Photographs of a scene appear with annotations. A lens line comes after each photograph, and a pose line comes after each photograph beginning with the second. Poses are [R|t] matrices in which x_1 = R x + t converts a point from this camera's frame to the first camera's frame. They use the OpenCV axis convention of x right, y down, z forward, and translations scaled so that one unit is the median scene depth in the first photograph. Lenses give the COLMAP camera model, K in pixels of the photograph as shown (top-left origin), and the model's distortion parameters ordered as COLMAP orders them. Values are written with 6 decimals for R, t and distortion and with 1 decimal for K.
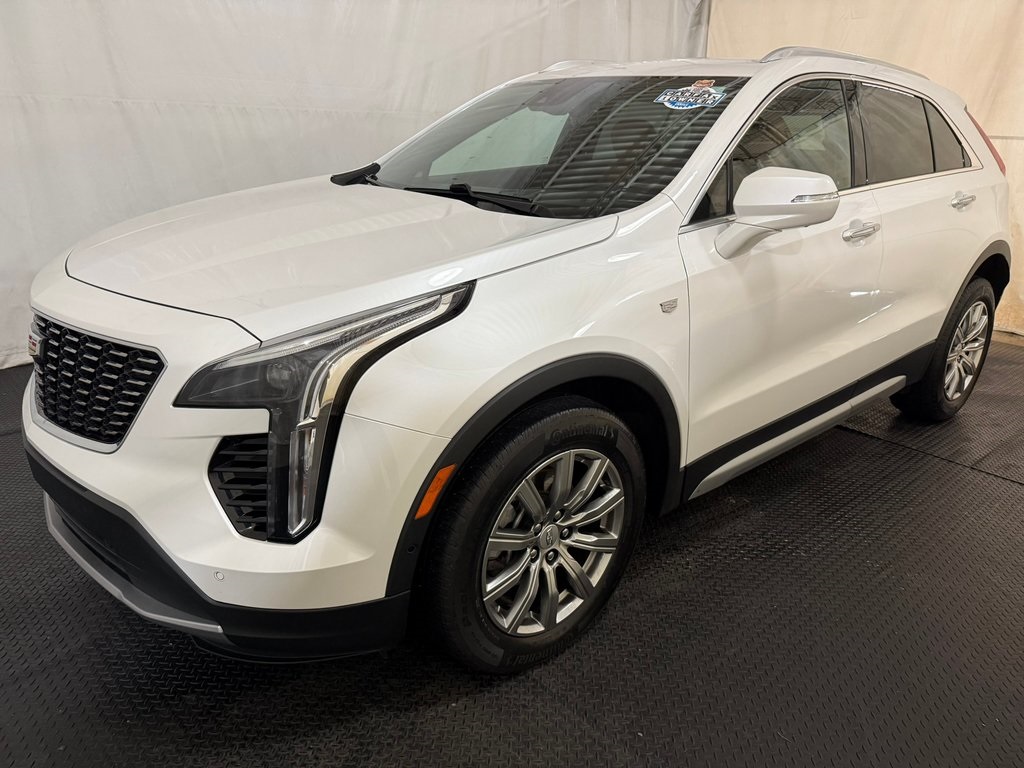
lens RADIAL K [[715.6, 0, 512.0], [0, 715.6, 384.0], [0, 0, 1]] dist [0.005371, 0.000343]
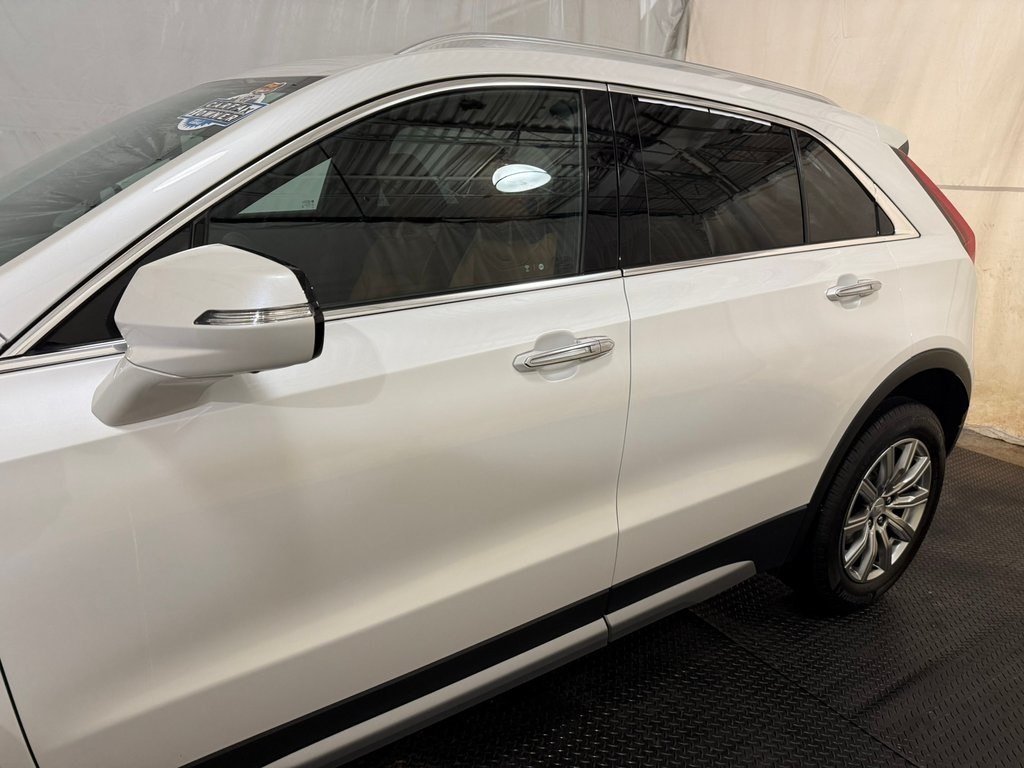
lens RADIAL K [[702.0, 0, 523.4], [0, 702.0, 389.8], [0, 0, 1]] dist [0.007958, -0.004459]
pose [[0.992393, 0.055481, -0.109904, 0.369434], [-0.059232, 0.997758, -0.031163, -0.117653], [0.107928, 0.037436, 0.993454, 0.321354]]
